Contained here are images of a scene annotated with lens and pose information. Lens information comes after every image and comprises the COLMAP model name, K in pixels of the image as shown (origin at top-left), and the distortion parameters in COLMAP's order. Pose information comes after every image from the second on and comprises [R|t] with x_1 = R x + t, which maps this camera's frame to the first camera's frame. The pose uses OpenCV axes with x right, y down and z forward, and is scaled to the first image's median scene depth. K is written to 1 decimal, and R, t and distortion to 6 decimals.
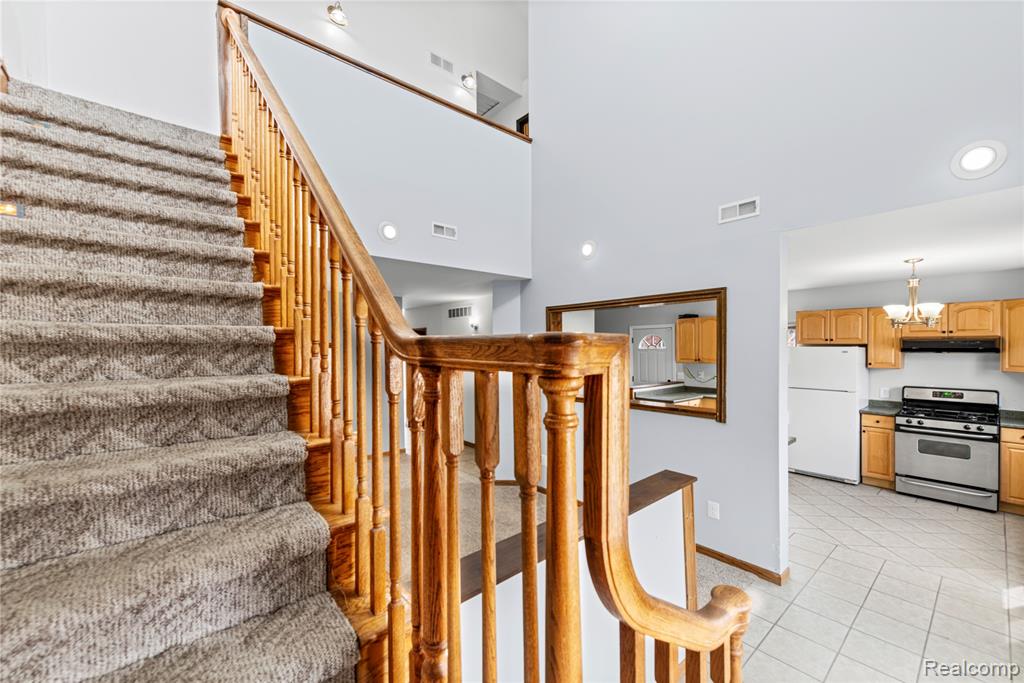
lens RADIAL K [[410.5, 0, 513.4], [0, 410.5, 349.2], [0, 0, 1]] dist [0.013866, -0.001864]
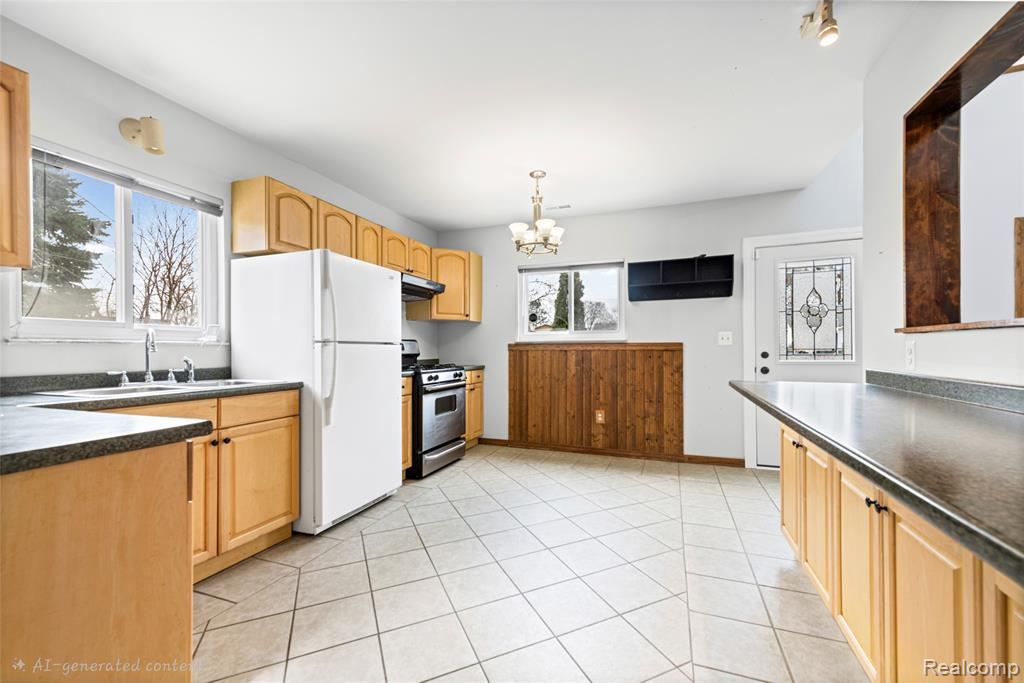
lens RADIAL K [[410.5, 0, 516.2], [0, 410.5, 348.9], [0, 0, 1]] dist [0.013866, -0.001864]
pose [[-0.473493, 0.010295, 0.880737, 0.229131], [0.021653, 0.999766, -0.000046, 0.132775], [-0.880531, 0.019049, -0.473605, 1.304249]]
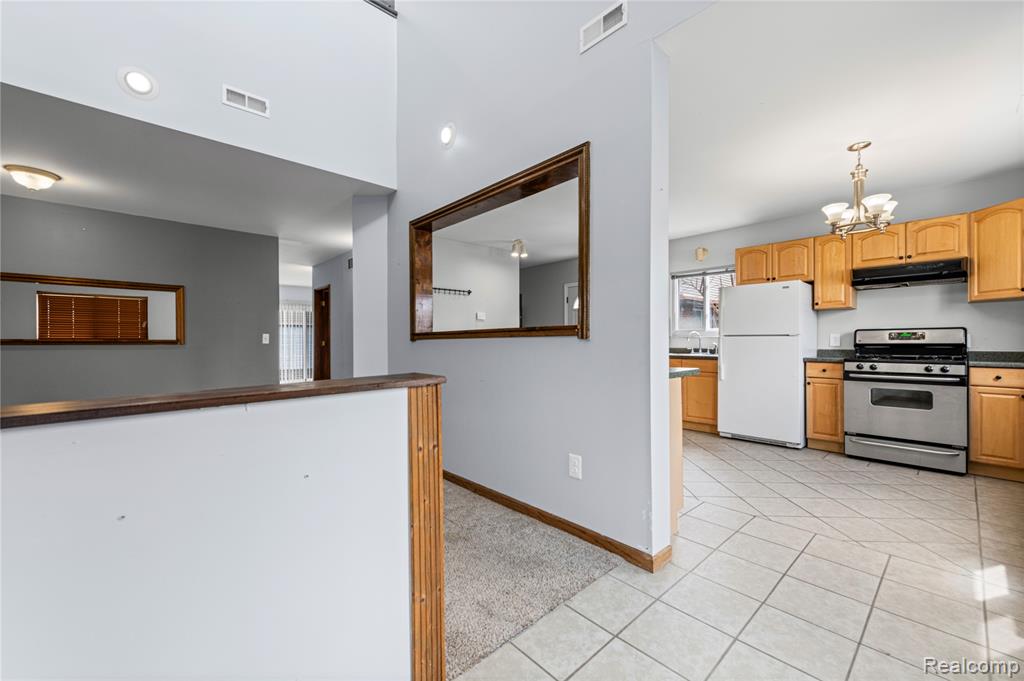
lens RADIAL K [[408.6, 0, 515.7], [0, 408.6, 341.4], [0, 0, 1]] dist [0.014007, -0.001870]
pose [[0.999401, 0.000533, 0.034603, 0.275387], [-0.000175, 0.999946, -0.010349, 0.142541], [-0.034607, 0.010336, 0.999348, 0.238407]]
